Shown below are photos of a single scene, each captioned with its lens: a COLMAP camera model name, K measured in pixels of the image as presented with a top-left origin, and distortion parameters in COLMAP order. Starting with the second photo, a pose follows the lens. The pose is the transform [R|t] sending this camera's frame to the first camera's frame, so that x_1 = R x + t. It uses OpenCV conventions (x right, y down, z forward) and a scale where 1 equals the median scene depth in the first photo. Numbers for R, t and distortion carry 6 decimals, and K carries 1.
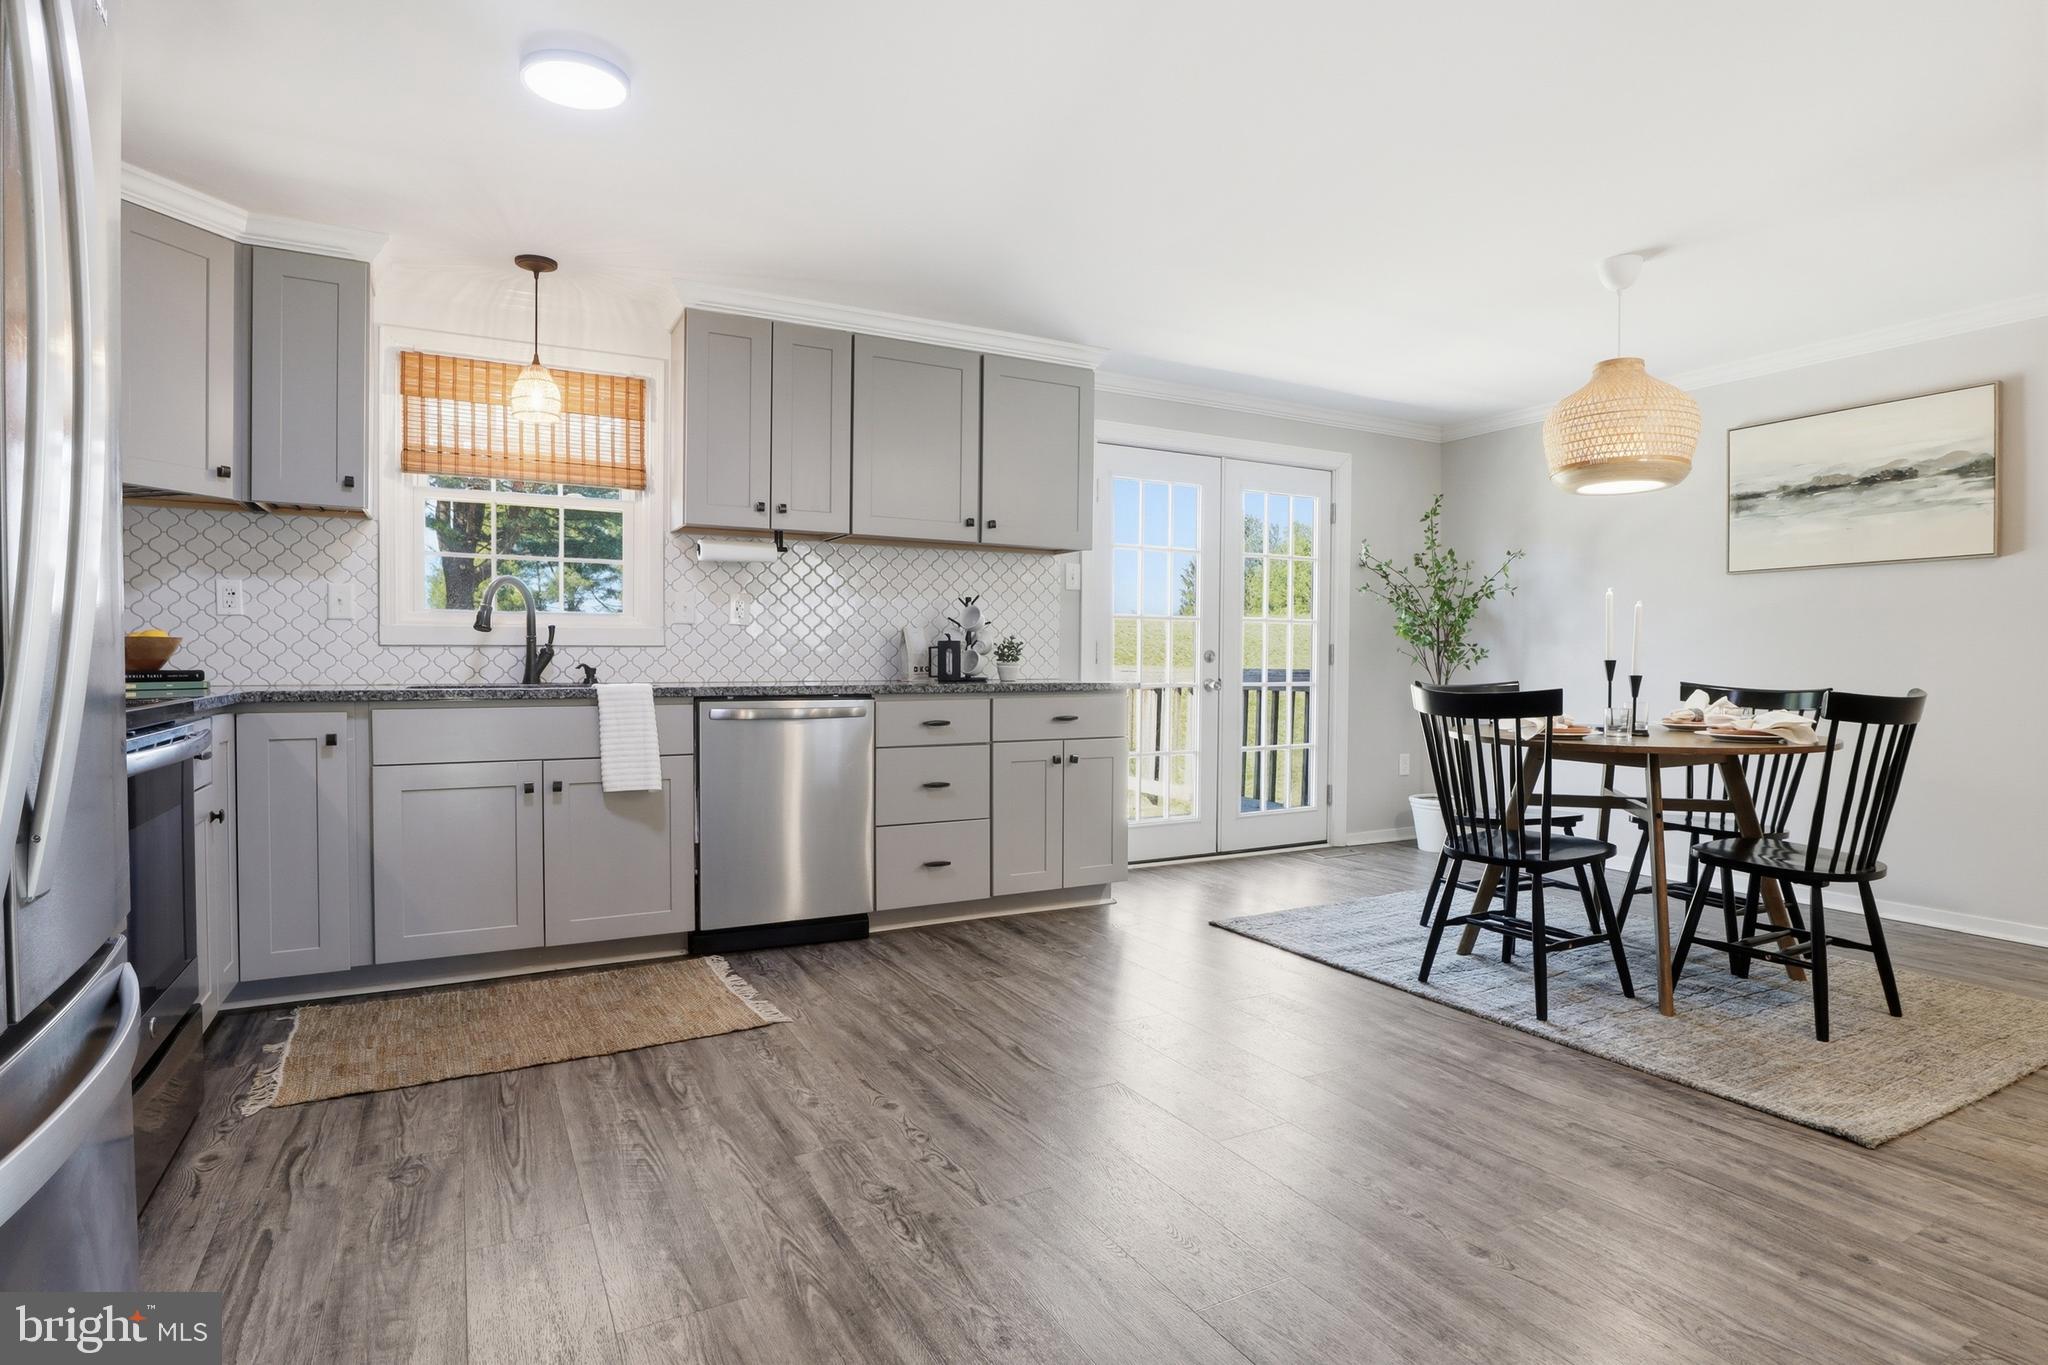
lens RADIAL K [[1048.6, 0, 1024.0], [0, 1048.6, 682.5], [0, 0, 1]] dist [-0.047355, 0.001153]
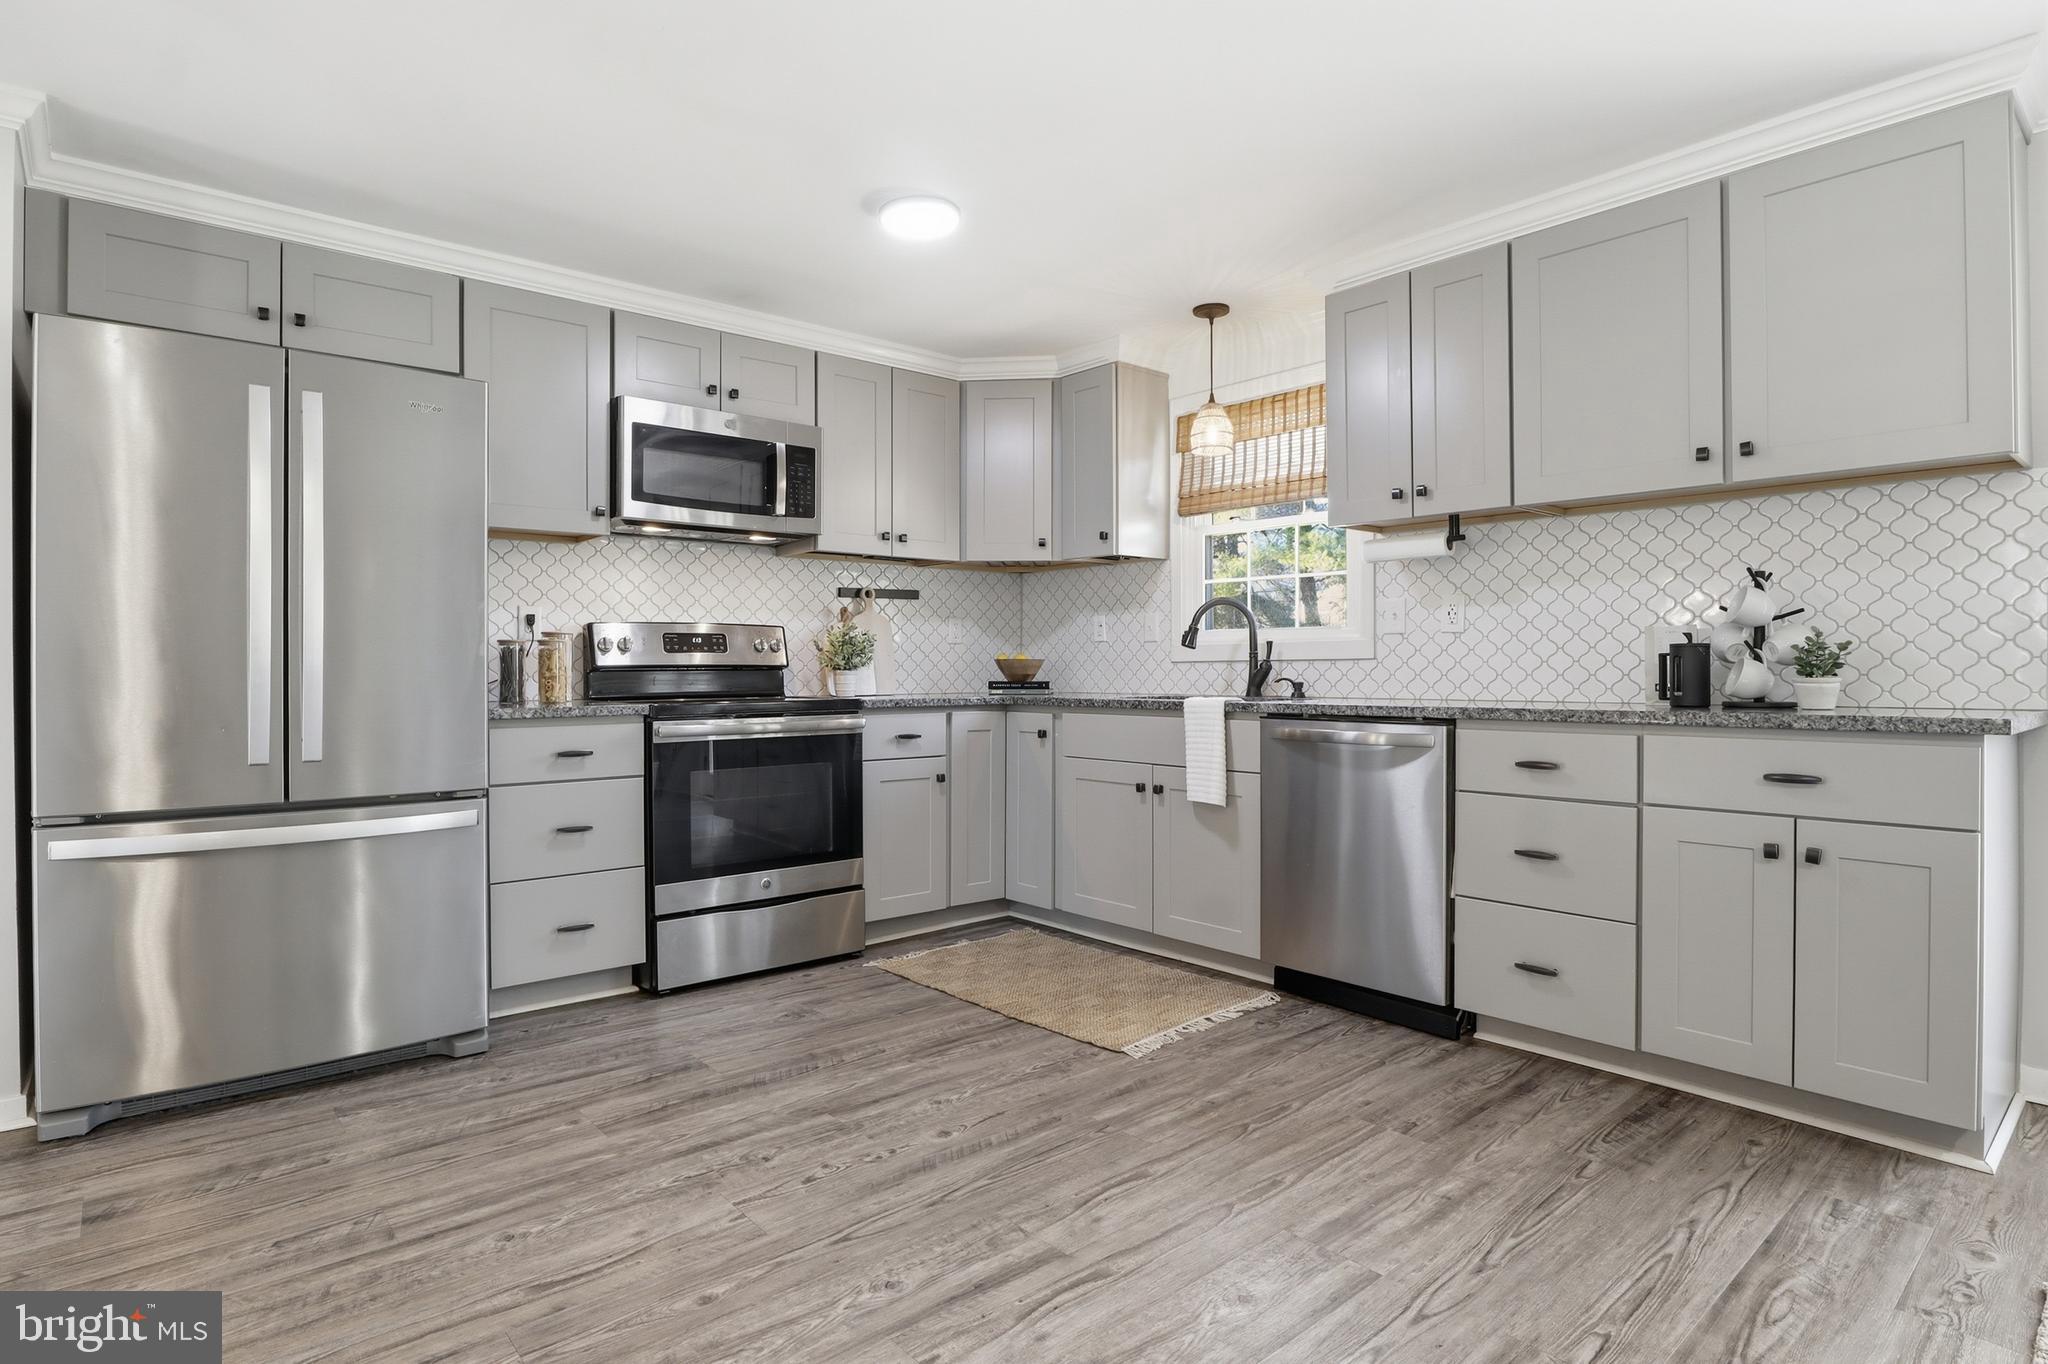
lens RADIAL K [[1052.3, 0, 1017.5], [0, 1052.3, 672.1], [0, 0, 1]] dist [-0.045927, 0.013174]
pose [[0.216412, -0.002803, -0.976298, 0.564705], [-0.018140, 0.999812, -0.006891, -0.012834], [0.976134, 0.019201, 0.216320, 0.569879]]
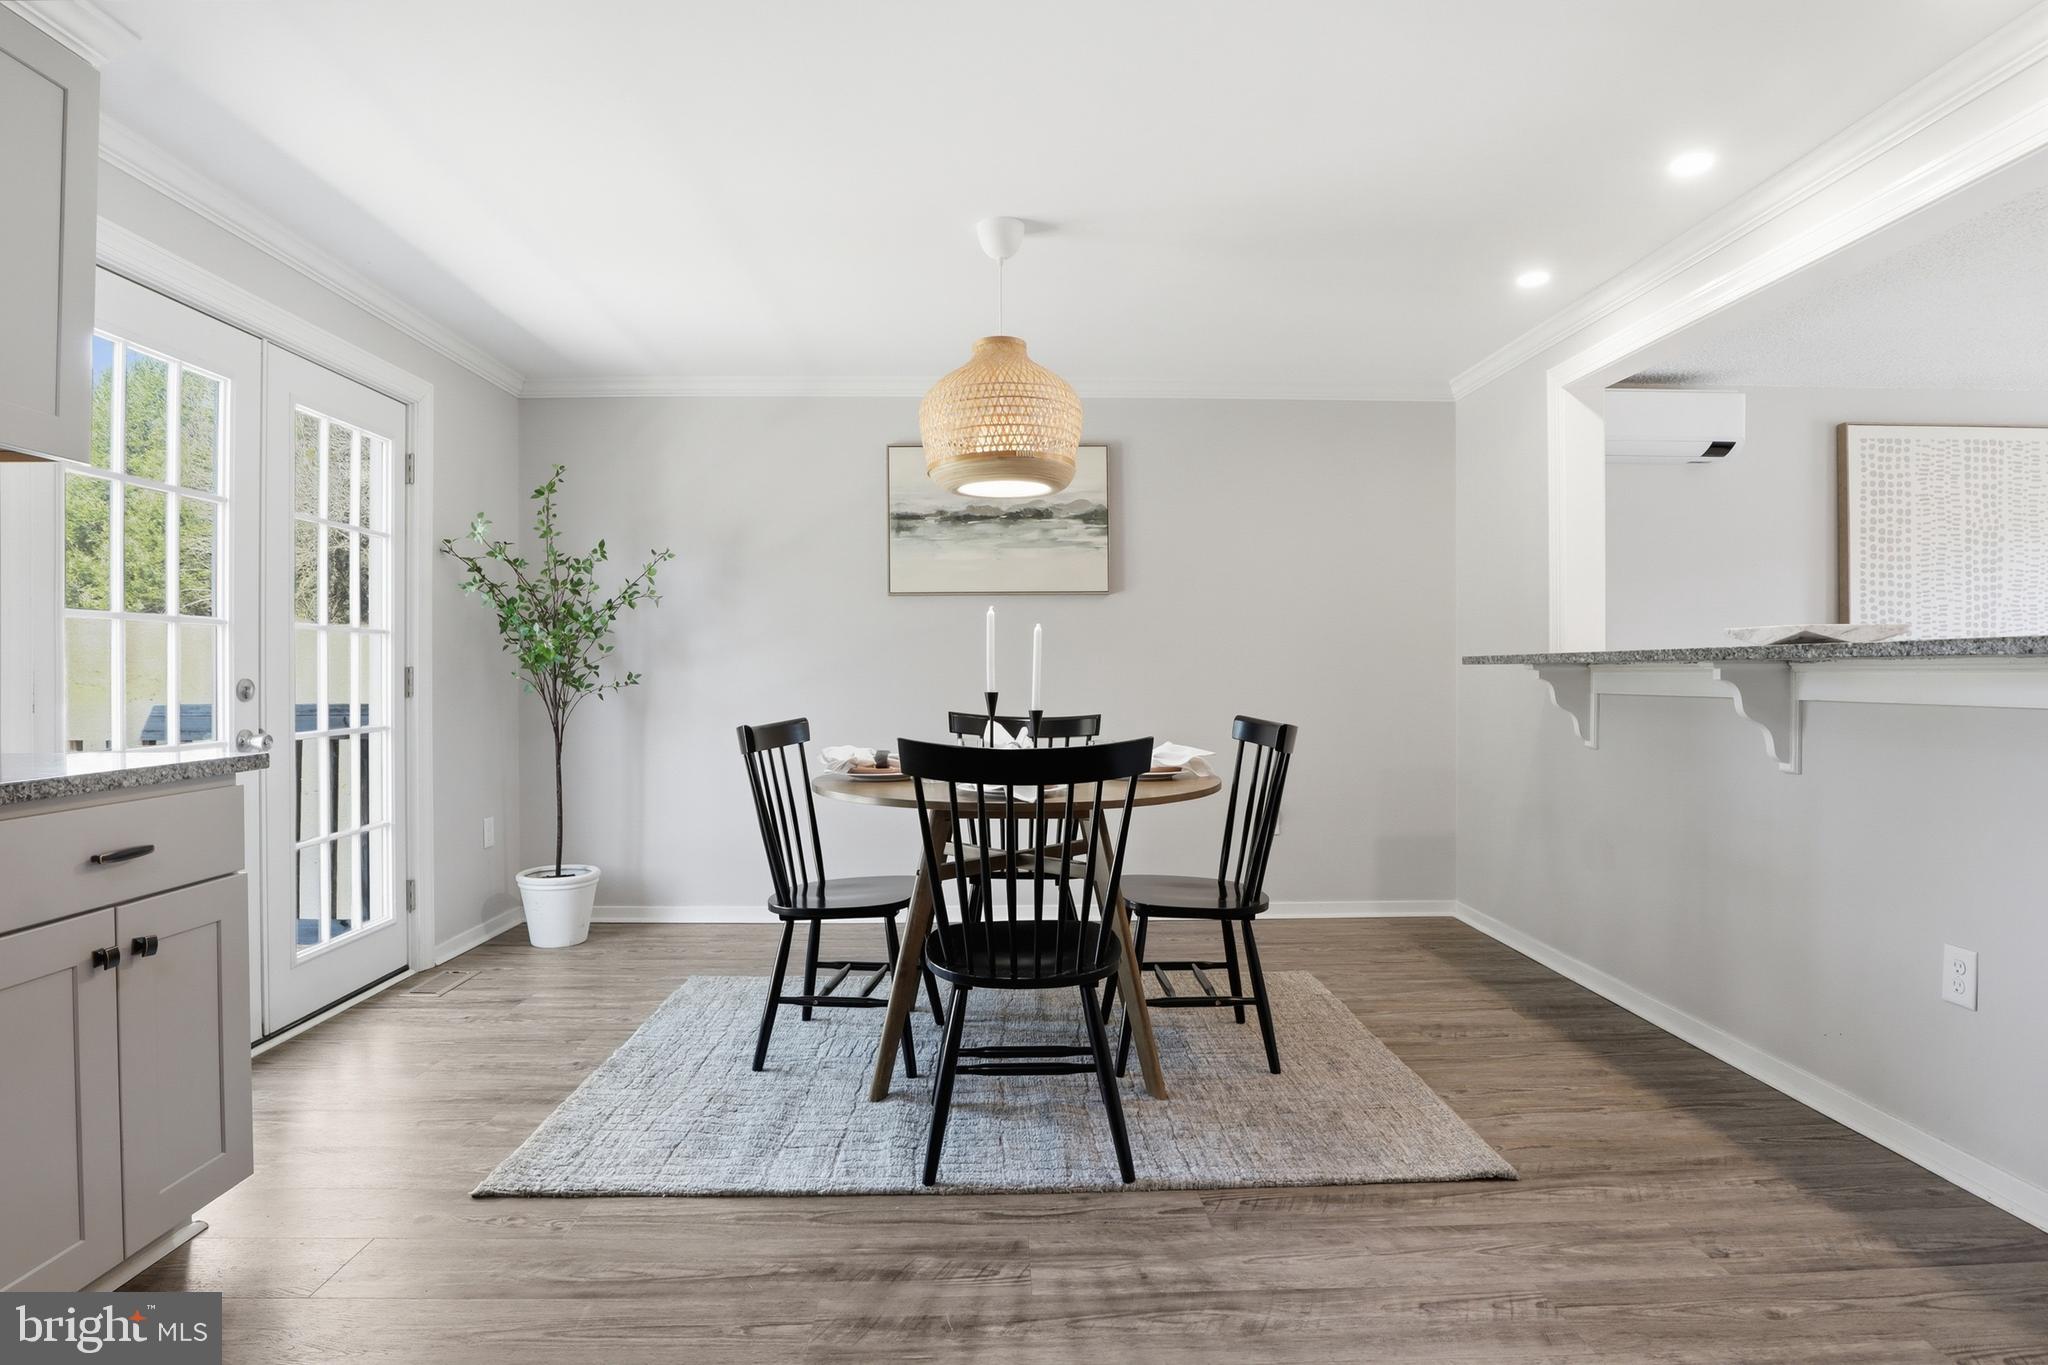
lens RADIAL K [[1052.3, 0, 1017.5], [0, 1052.3, 672.6], [0, 0, 1]] dist [-0.045927, 0.013174]
pose [[0.455090, -0.005689, 0.890427, -0.188522], [0.023048, 0.999720, -0.005392, -0.031902], [-0.890147, 0.022976, 0.455094, 0.585059]]
